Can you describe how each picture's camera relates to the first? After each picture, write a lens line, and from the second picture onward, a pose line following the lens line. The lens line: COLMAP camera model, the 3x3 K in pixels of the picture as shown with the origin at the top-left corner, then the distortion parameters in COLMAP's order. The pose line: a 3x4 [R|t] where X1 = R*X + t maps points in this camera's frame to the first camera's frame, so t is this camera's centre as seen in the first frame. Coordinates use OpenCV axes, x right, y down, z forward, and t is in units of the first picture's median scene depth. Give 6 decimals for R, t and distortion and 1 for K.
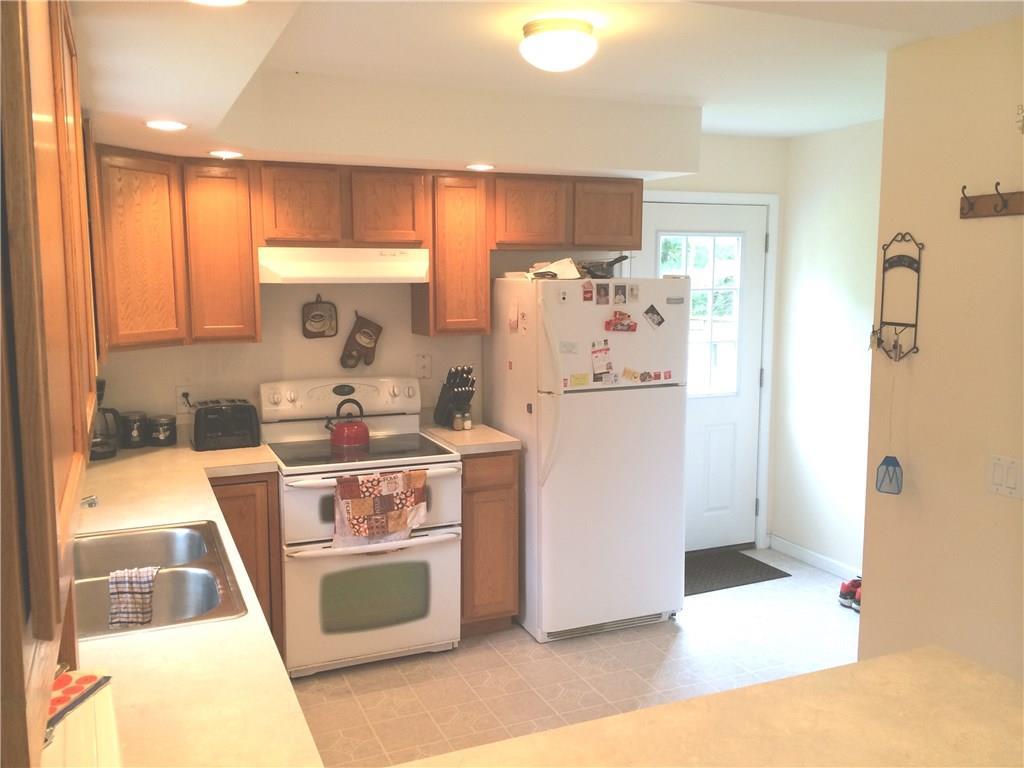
lens RADIAL K [[904.9, 0, 511.9], [0, 904.9, 385.5], [0, 0, 1]] dist [0.008457, -0.011724]
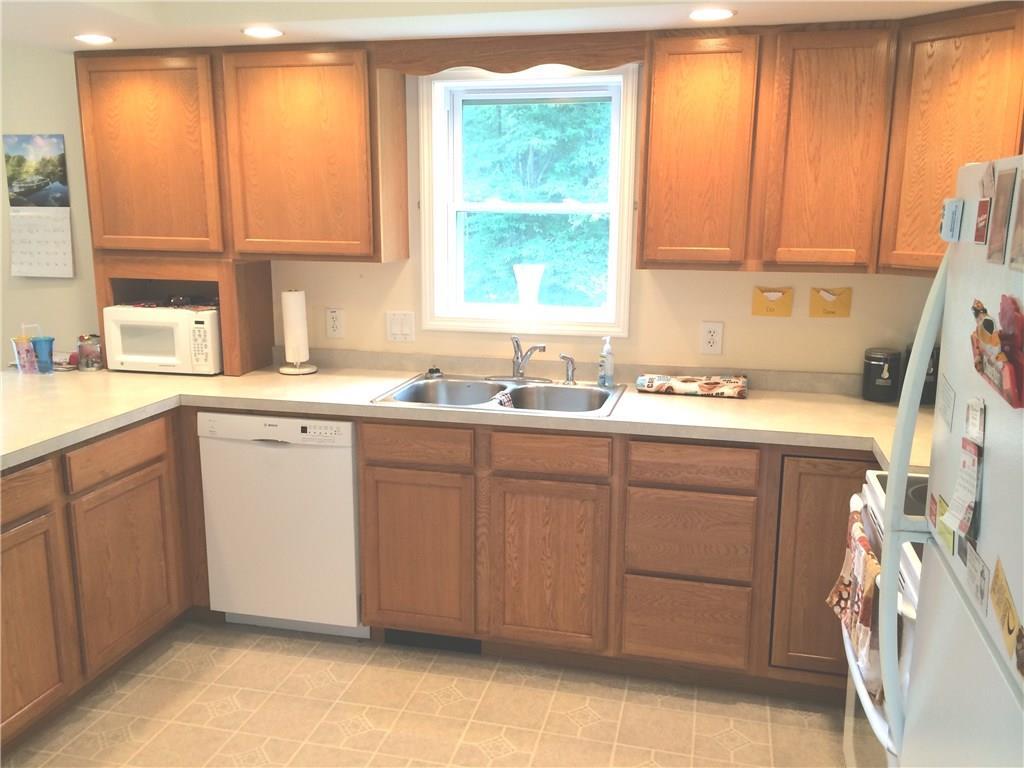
lens RADIAL K [[904.9, 0, 509.6], [0, 904.9, 389.3], [0, 0, 1]] dist [0.008457, -0.011724]
pose [[-0.603181, 0.177098, -0.777694, 0.443856], [-0.089218, 0.953938, 0.286430, -0.143006], [0.792598, 0.242154, -0.559597, 1.209150]]
